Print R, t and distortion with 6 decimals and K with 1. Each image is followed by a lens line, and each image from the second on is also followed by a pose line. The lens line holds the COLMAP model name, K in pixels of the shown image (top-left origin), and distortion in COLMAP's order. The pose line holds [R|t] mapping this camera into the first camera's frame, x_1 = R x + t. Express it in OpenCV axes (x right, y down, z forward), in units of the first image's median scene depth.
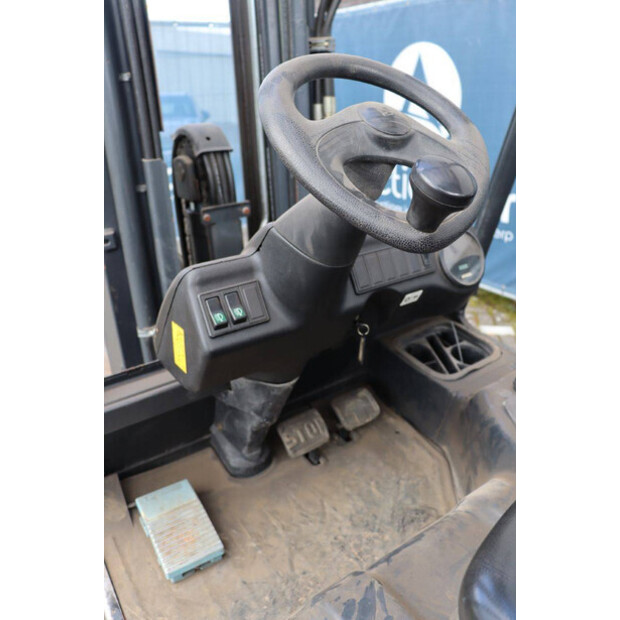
lens RADIAL K [[537.6, 0, 313.2], [0, 537.6, 306.2], [0, 0, 1]] dist [-0.158724, 0.148797]
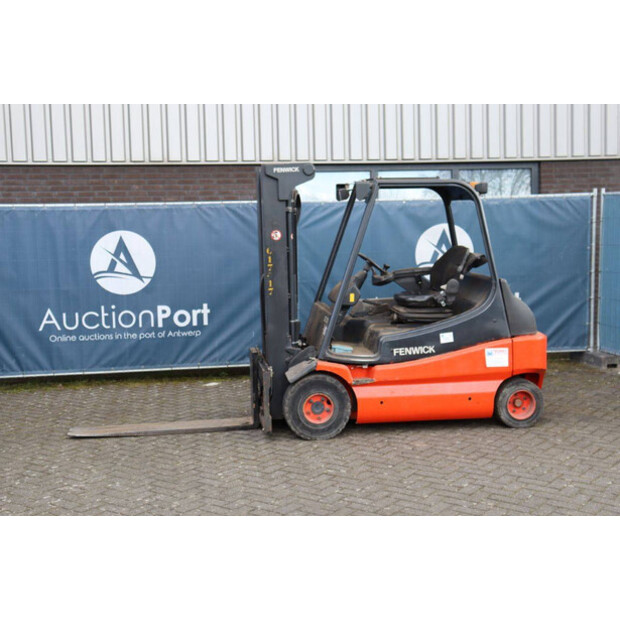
lens RADIAL K [[884.4, 0, 306.1], [0, 884.4, 301.9], [0, 0, 1]] dist [0.083582, 0.000000]
pose [[0.454936, -0.062899, 0.888300, -7.445907], [0.355156, 0.927555, -0.116212, 0.871434], [-0.816638, 0.368354, 0.444317, -2.385572]]
